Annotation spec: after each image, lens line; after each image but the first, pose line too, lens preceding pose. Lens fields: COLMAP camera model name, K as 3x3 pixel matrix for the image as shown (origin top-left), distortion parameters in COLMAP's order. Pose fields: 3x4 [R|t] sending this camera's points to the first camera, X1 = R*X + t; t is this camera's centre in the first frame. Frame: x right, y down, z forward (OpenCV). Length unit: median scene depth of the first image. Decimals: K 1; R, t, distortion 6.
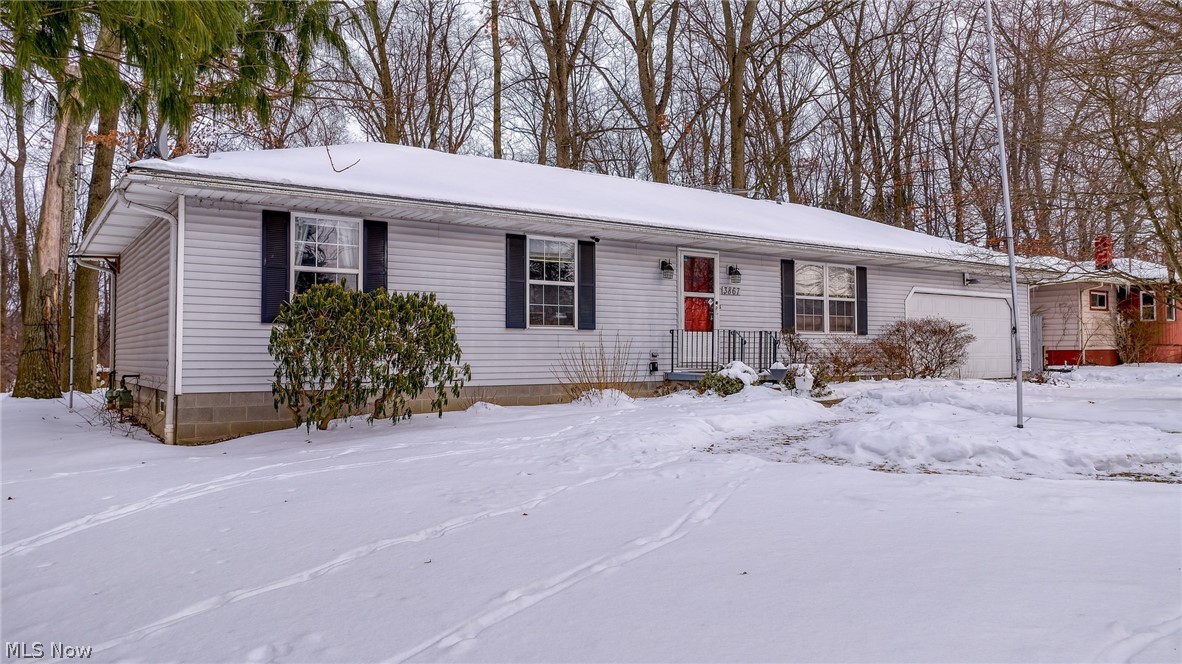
lens RADIAL K [[827.7, 0, 591.9], [0, 827.7, 334.8], [0, 0, 1]] dist [-0.003902, -0.002564]
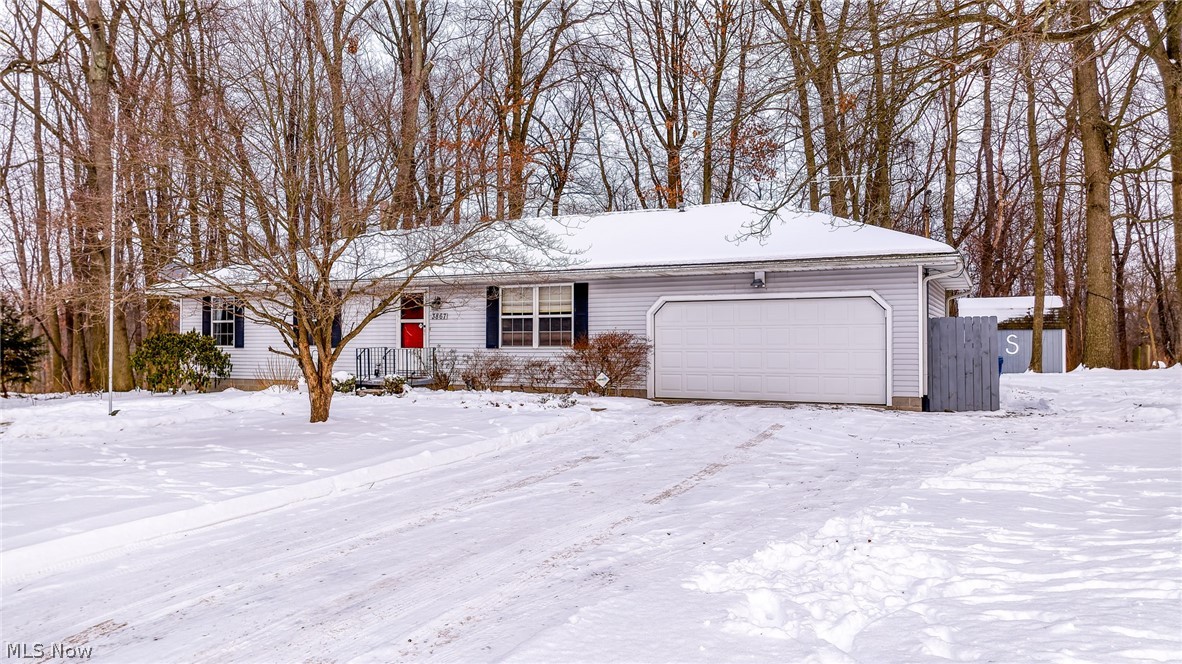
lens RADIAL K [[827.7, 0, 590.5], [0, 827.7, 330.2], [0, 0, 1]] dist [-0.003902, -0.002564]
pose [[0.484969, -0.039172, -0.873654, 1.500765], [-0.000687, 0.998979, -0.045173, 0.029110], [0.874531, 0.022508, 0.484447, 0.606560]]
